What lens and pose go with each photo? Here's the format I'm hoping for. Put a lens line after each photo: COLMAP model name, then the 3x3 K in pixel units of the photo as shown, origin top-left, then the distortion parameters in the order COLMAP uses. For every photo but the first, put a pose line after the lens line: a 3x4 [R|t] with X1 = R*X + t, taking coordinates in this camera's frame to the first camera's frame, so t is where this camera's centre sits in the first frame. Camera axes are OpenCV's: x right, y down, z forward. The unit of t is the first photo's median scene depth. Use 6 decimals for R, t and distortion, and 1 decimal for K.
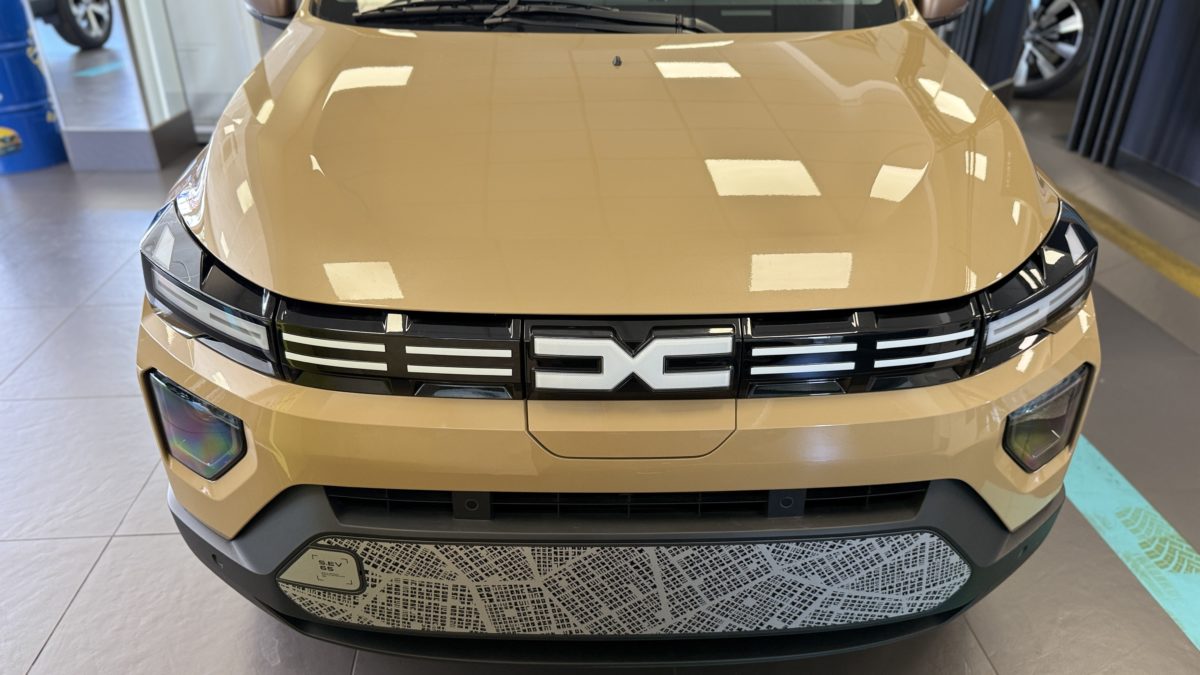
lens RADIAL K [[830.6, 0, 596.4], [0, 830.6, 338.1], [0, 0, 1]] dist [0.009241, -0.008754]
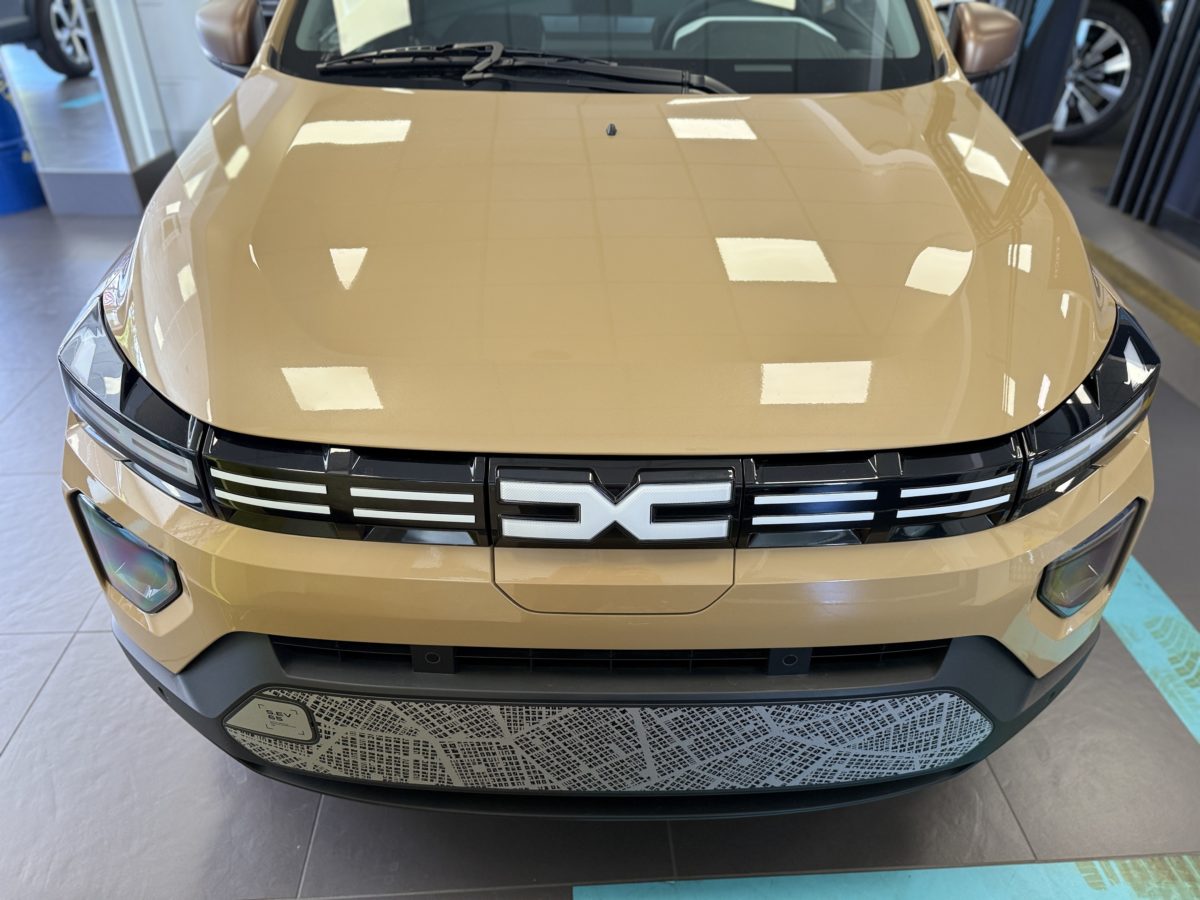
lens RADIAL K [[839.3, 0, 596.8], [0, 839.3, 449.4], [0, 0, 1]] dist [-0.008749, 0.008468]
pose [[0.999846, 0.013564, -0.011174, 0.028176], [-0.012561, 0.996267, 0.085406, -0.089080], [0.012291, -0.085252, 0.996284, 0.117089]]
